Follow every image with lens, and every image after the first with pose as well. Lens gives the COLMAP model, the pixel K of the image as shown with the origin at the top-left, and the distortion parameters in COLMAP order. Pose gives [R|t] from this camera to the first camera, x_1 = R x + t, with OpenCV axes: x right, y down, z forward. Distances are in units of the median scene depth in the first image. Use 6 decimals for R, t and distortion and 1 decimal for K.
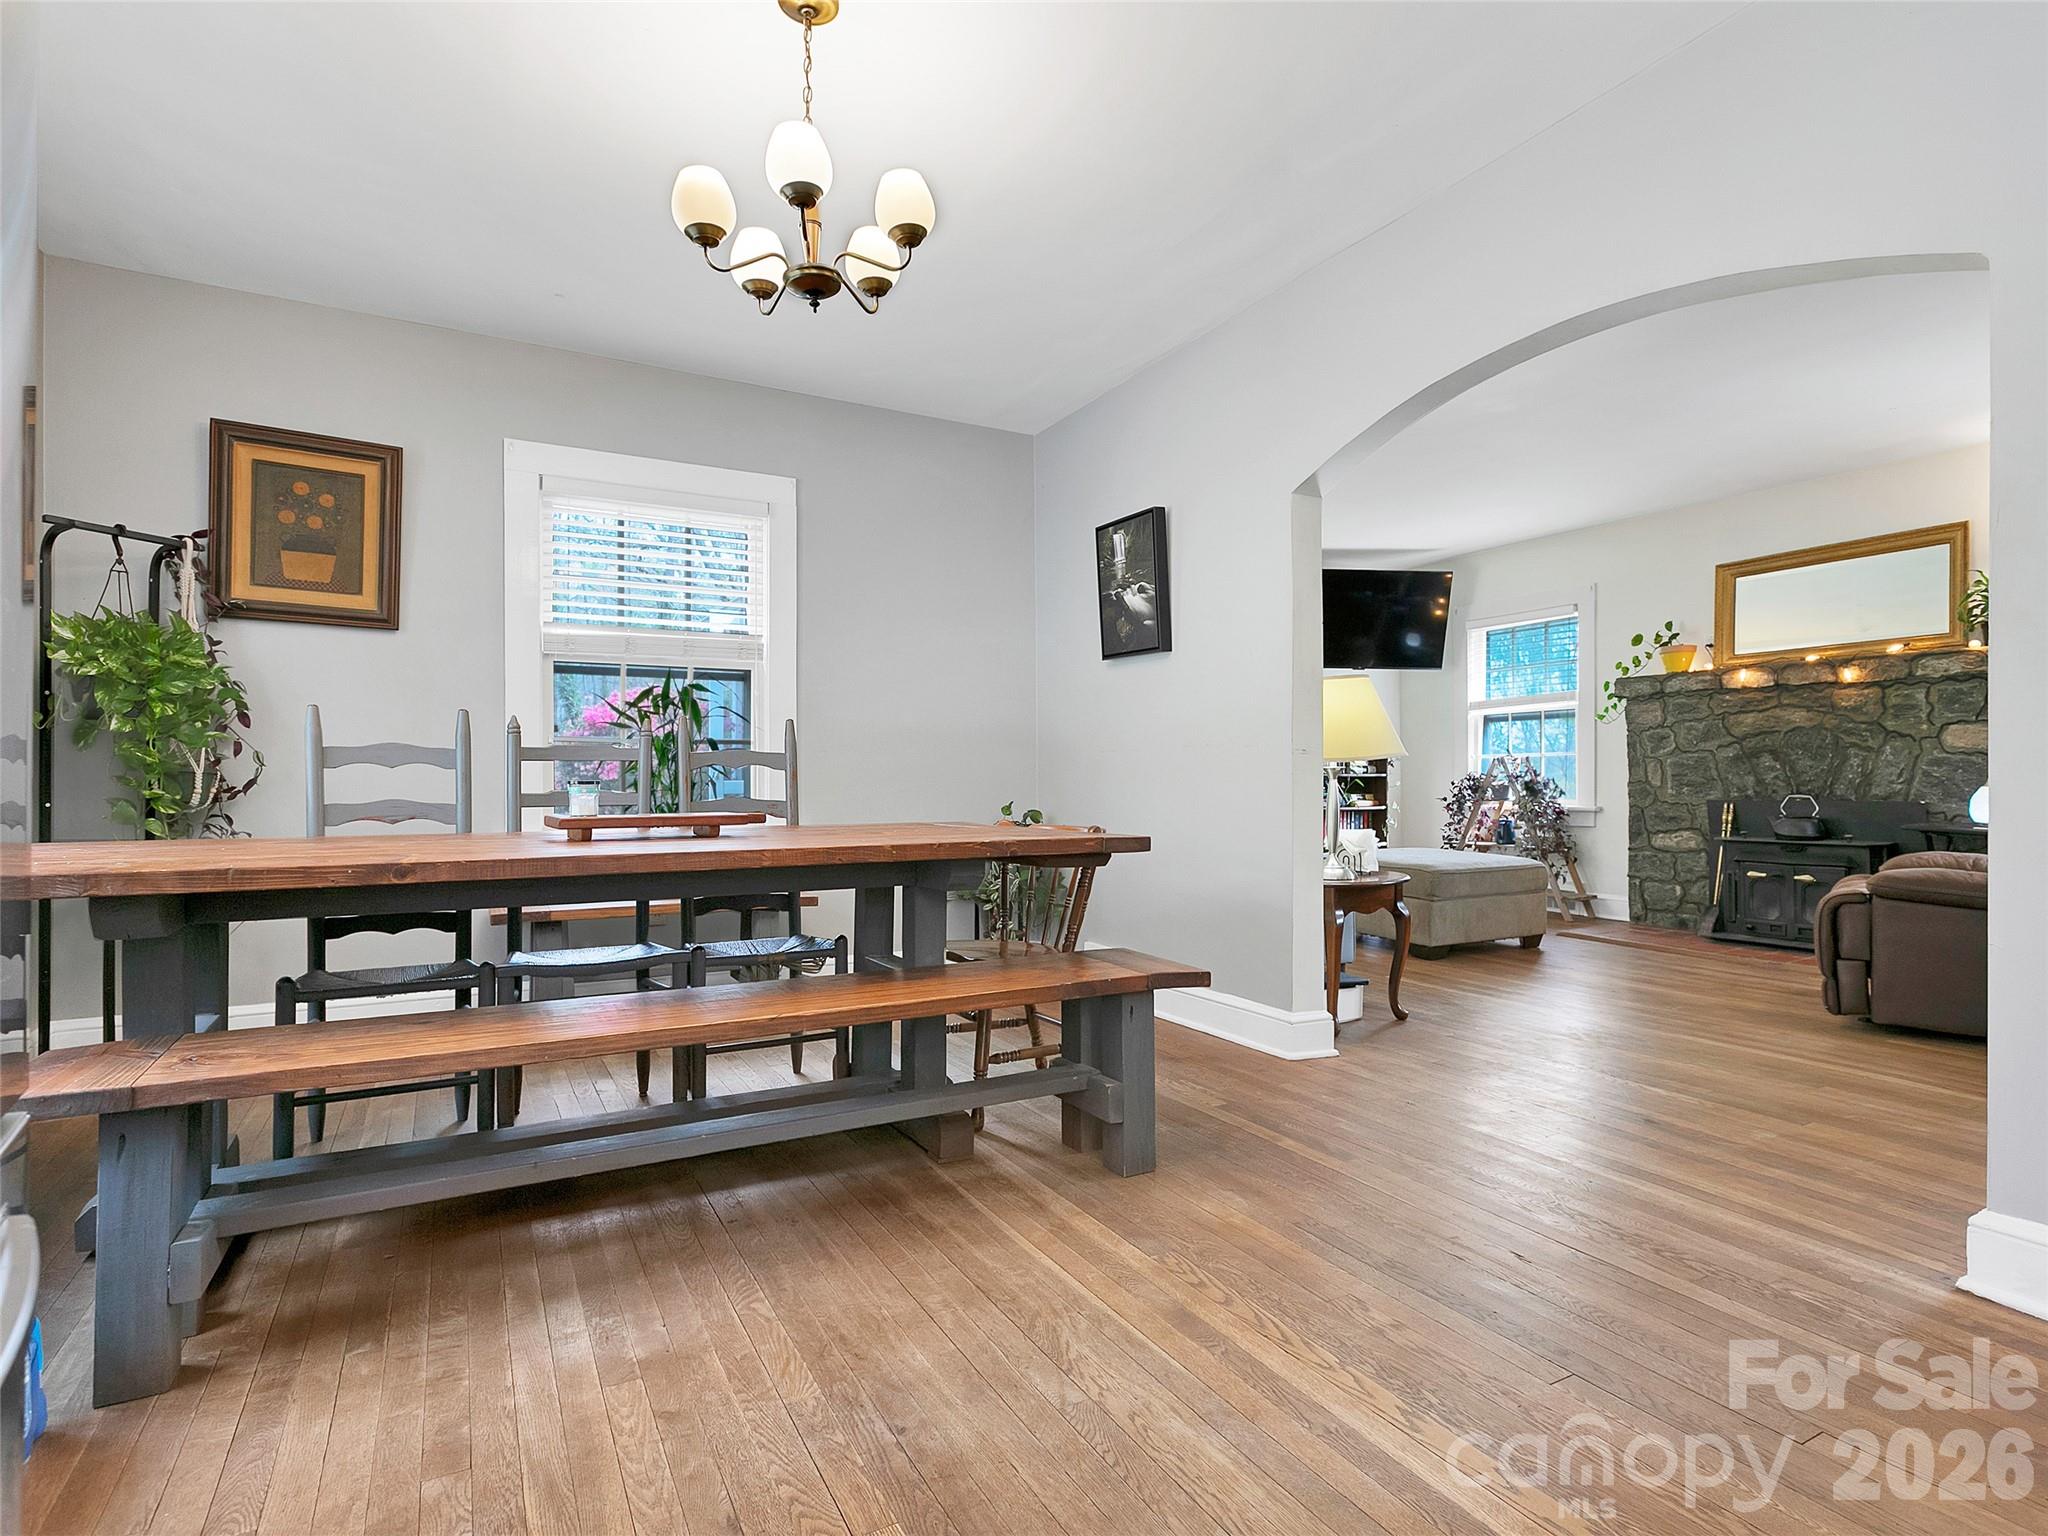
lens RADIAL K [[1028.5, 0, 1036.8], [0, 1028.5, 770.4], [0, 0, 1]] dist [-0.000469, 0.000748]
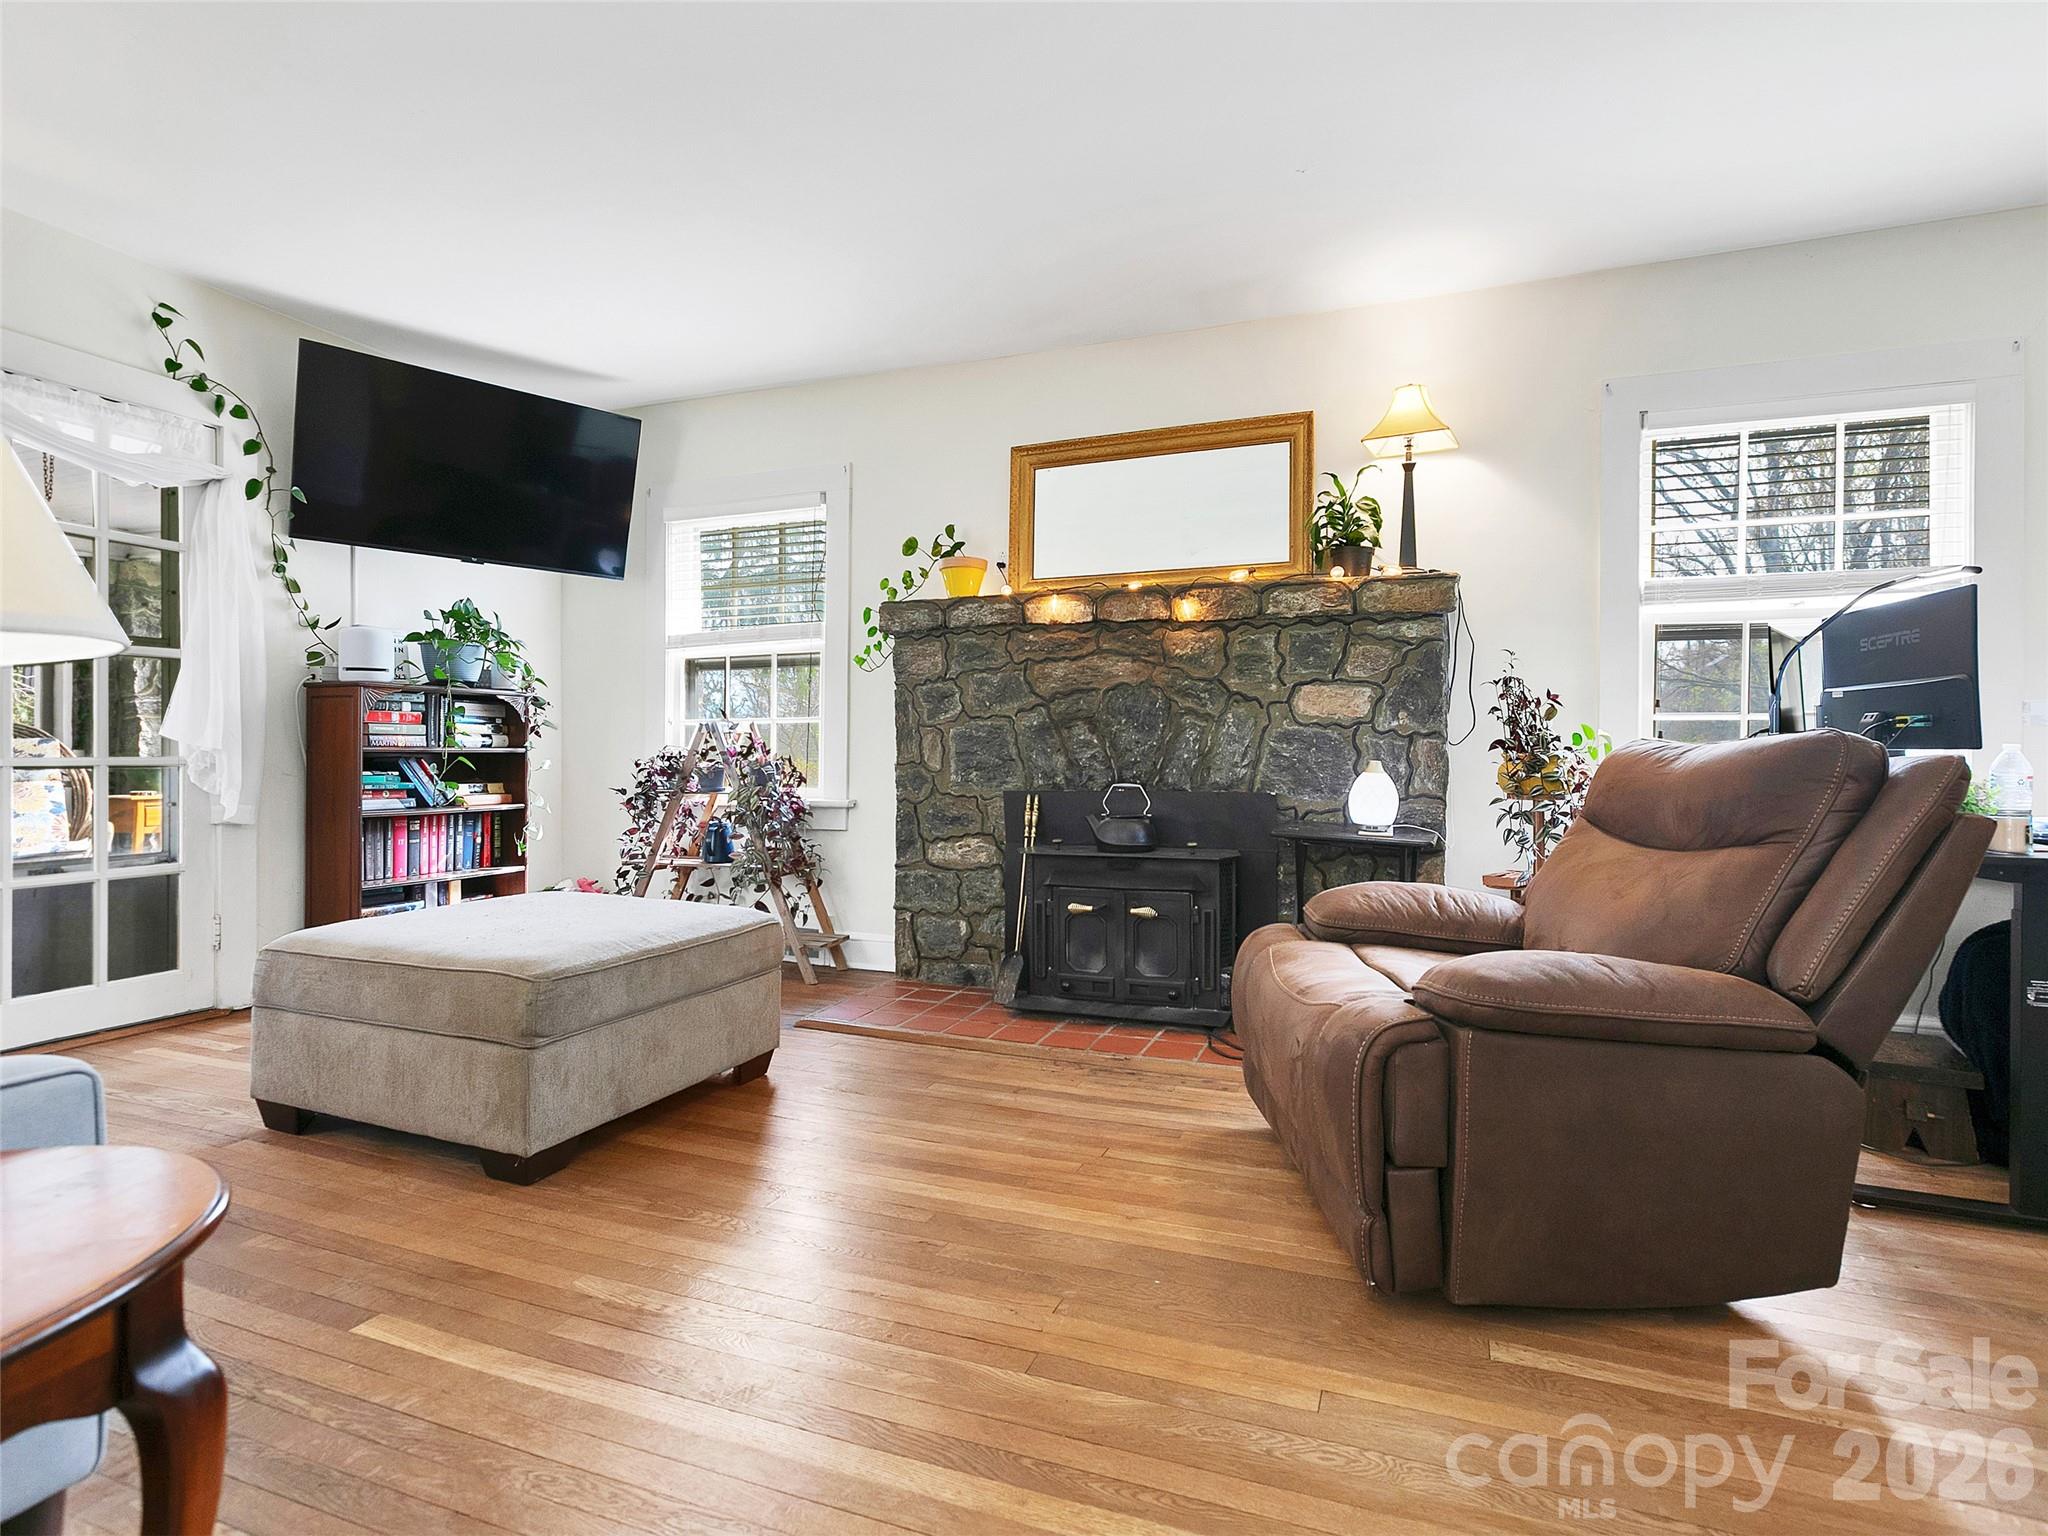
lens RADIAL K [[1028.5, 0, 1034.4], [0, 1028.5, 756.1], [0, 0, 1]] dist [-0.000469, 0.000748]
pose [[0.760219, 0.004296, 0.649653, 0.231261], [-0.010061, 0.999936, 0.005160, 0.002660], [-0.649589, -0.010459, 0.760213, 0.474096]]
